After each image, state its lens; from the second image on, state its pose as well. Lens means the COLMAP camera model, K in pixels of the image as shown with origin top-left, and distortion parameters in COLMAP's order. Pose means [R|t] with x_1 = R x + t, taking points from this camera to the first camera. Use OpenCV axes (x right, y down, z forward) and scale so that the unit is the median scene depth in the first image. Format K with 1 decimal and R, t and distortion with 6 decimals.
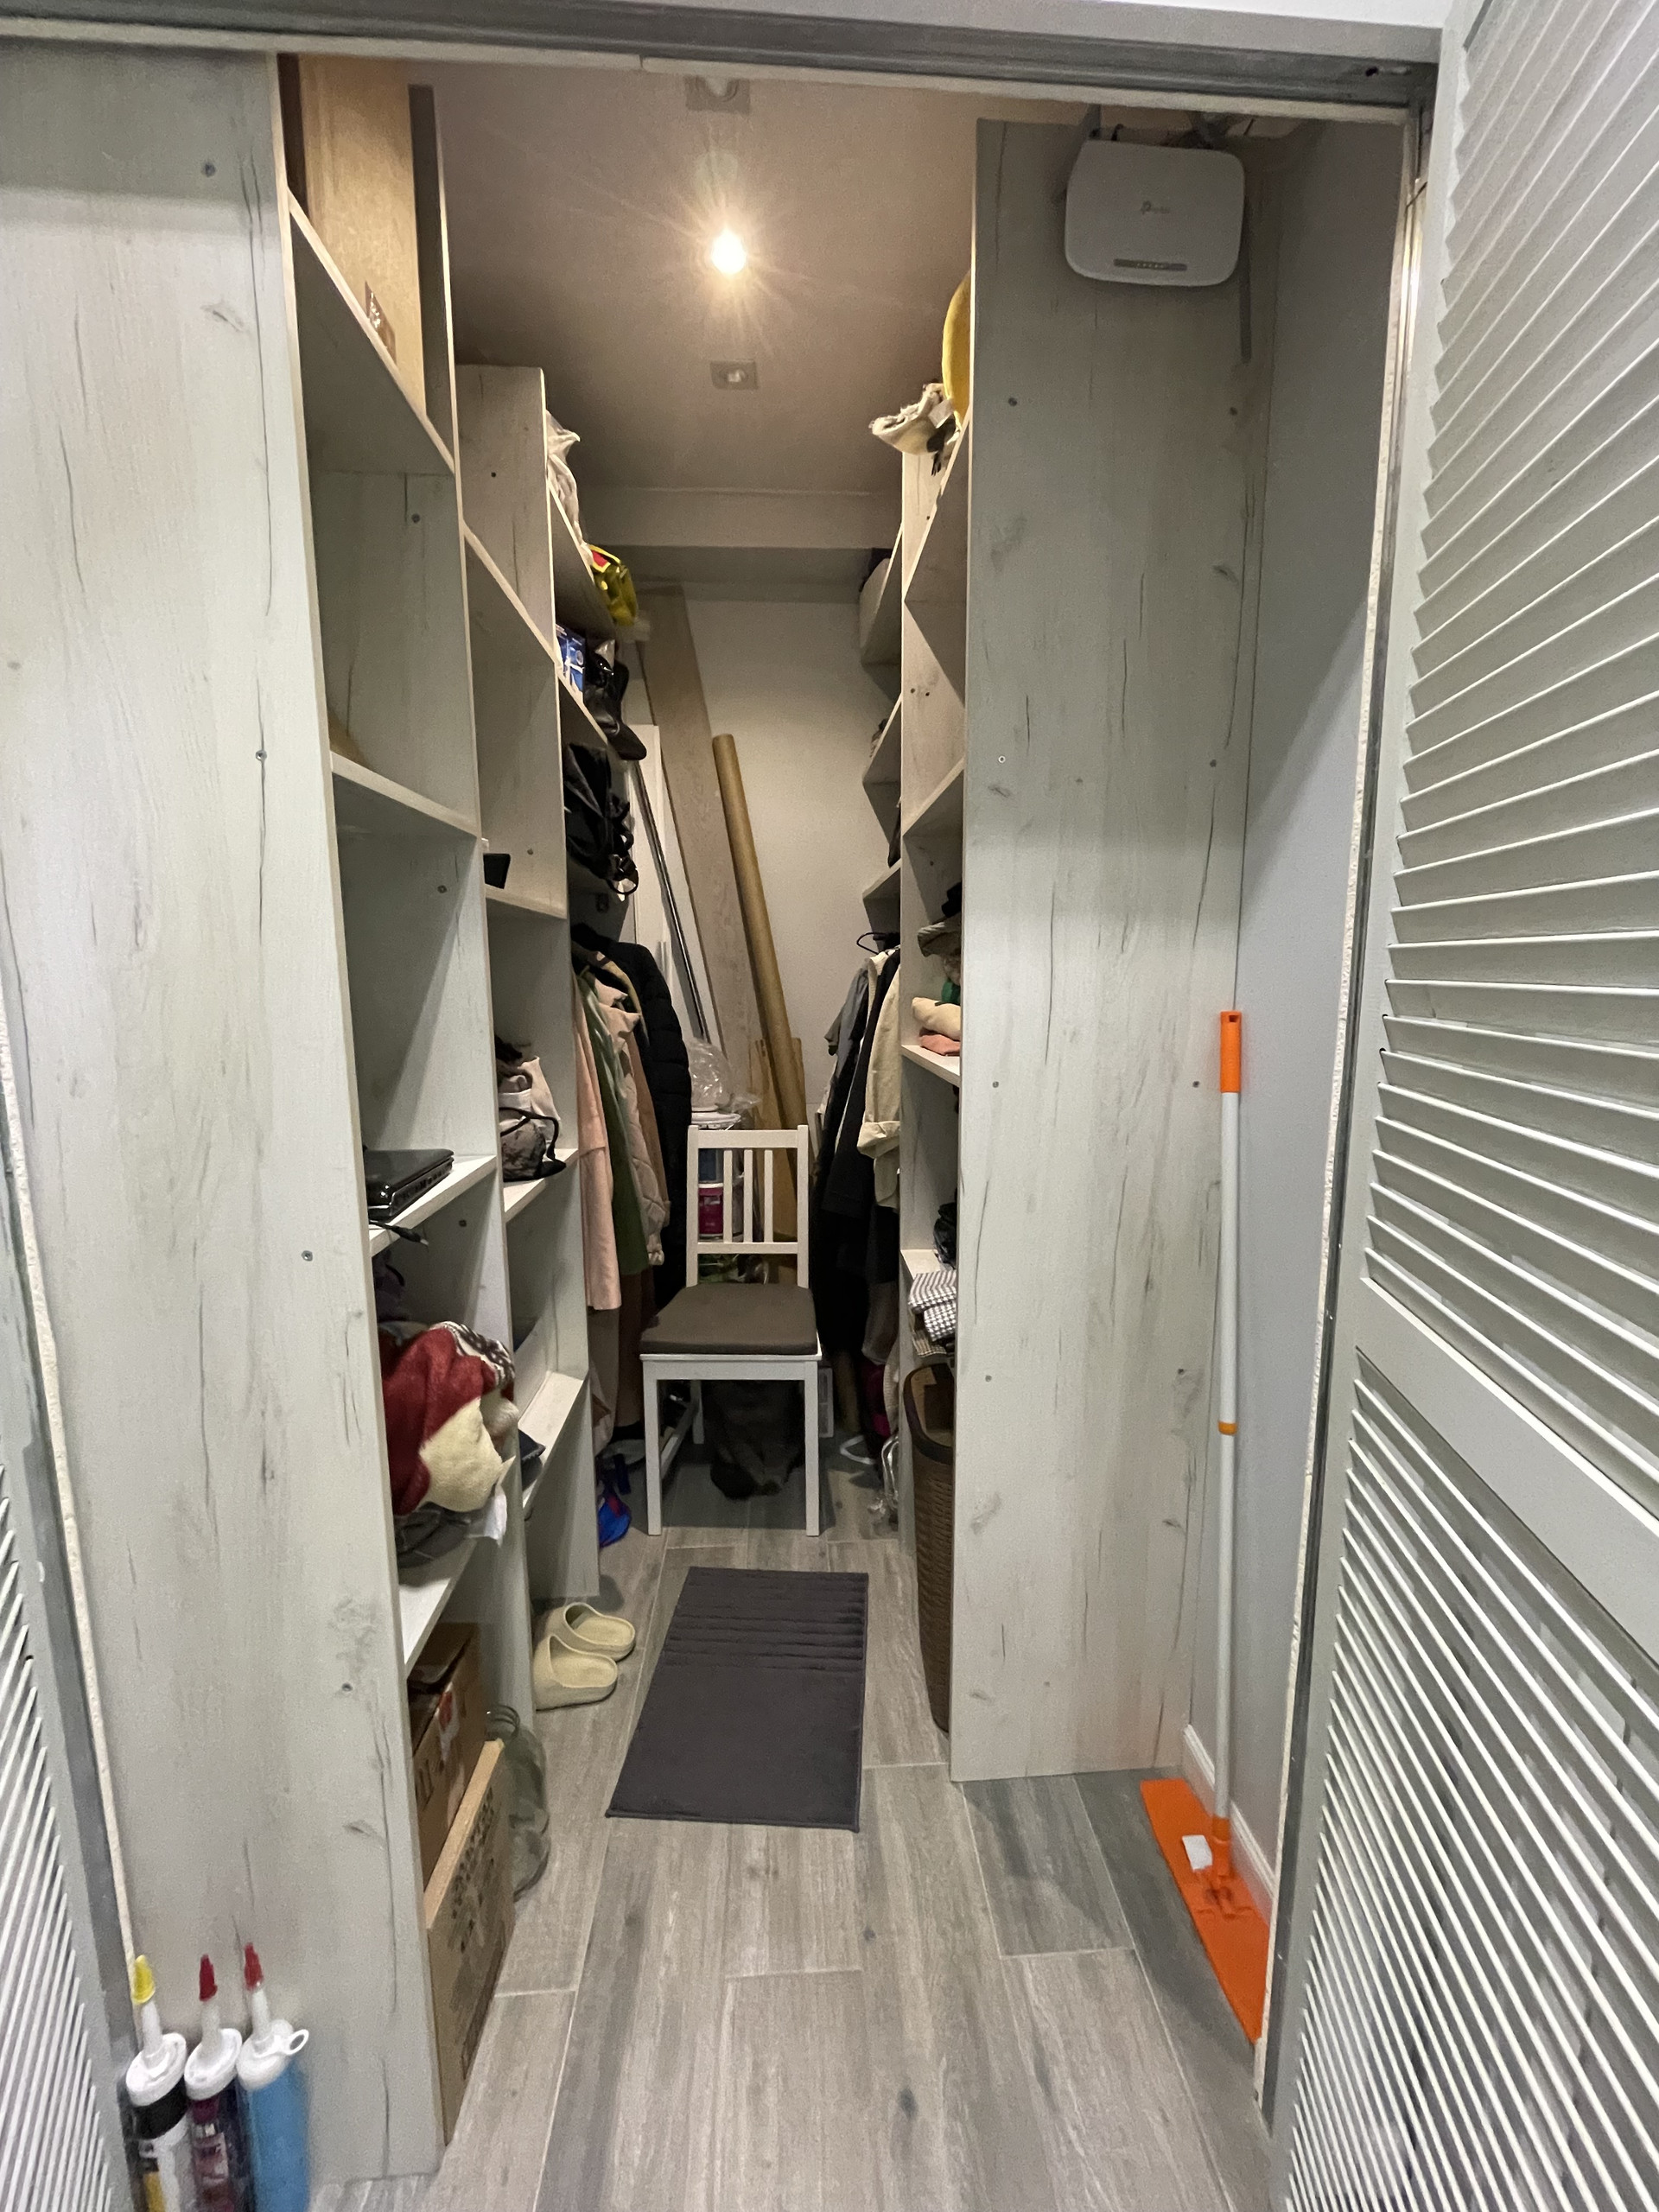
lens RADIAL K [[895.0, 0, 839.6], [0, 895.0, 1101.1], [0, 0, 1]] dist [-0.001641, -0.000432]
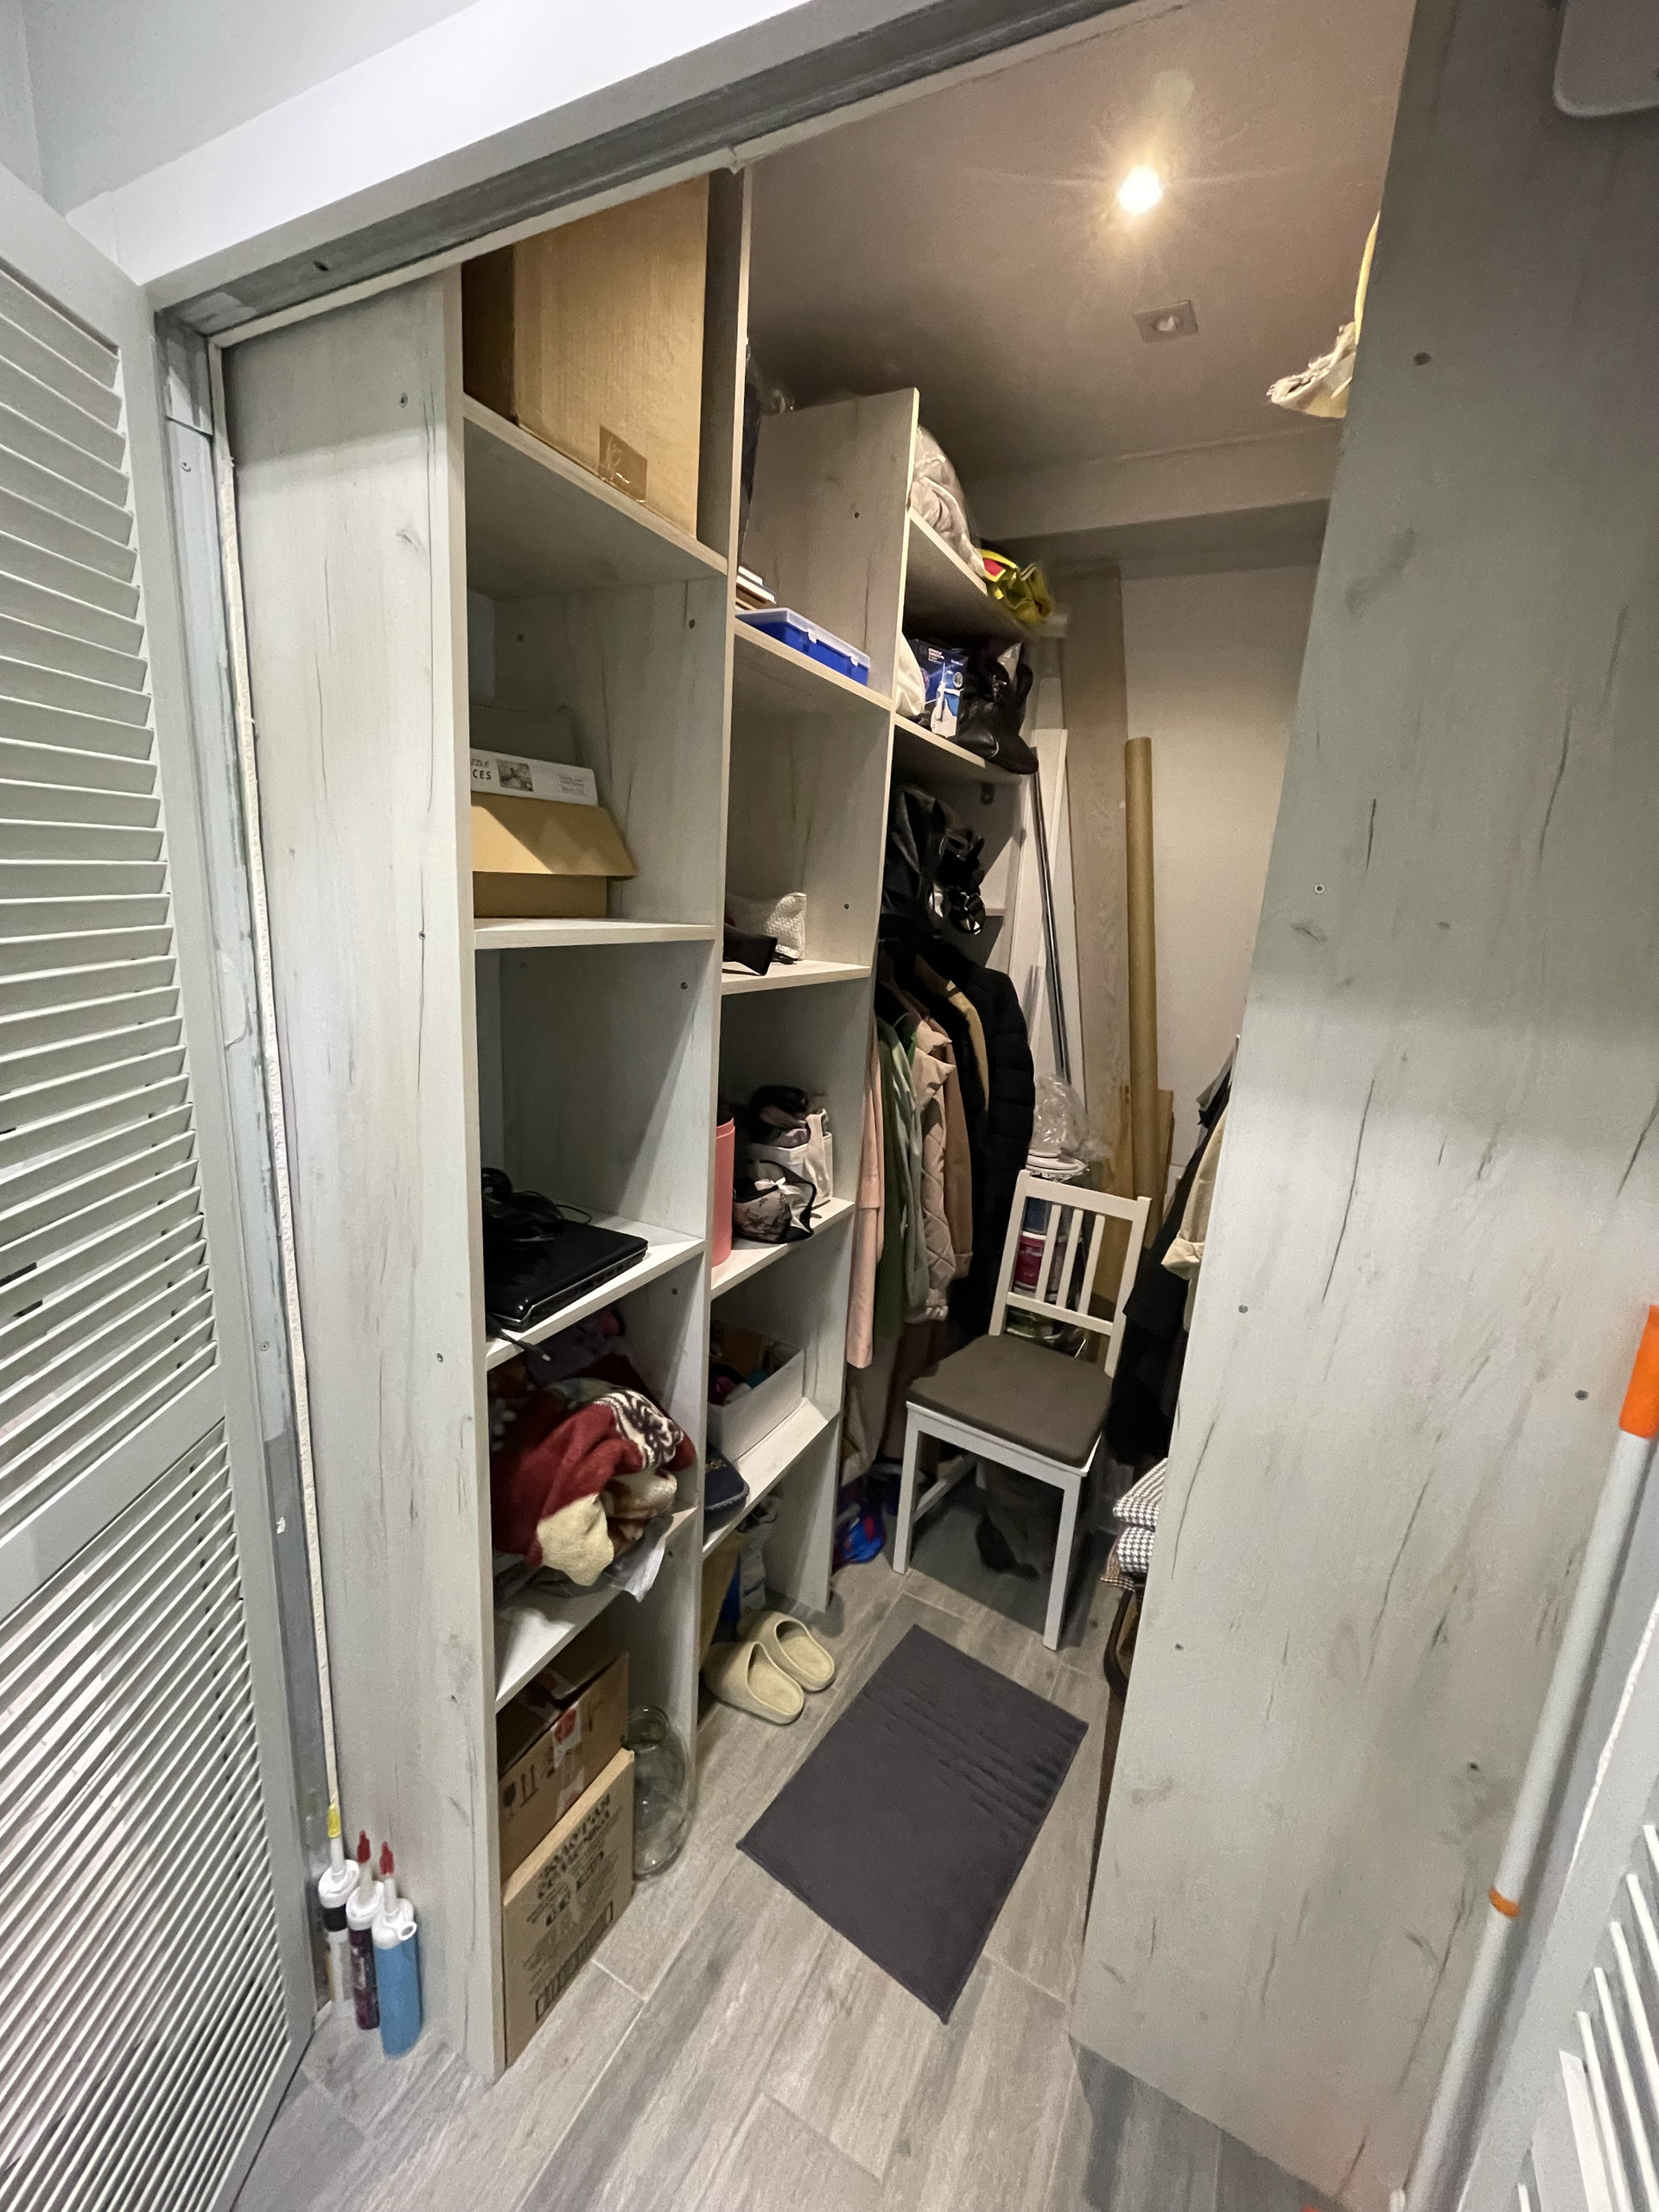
lens RADIAL K [[895.0, 0, 837.4], [0, 895.0, 1102.1], [0, 0, 1]] dist [-0.001641, -0.000432]
pose [[0.850662, 0.179815, -0.494004, 0.197293], [-0.142530, 0.983375, 0.112512, -0.199214], [0.506023, -0.025299, 0.862149, 0.155005]]
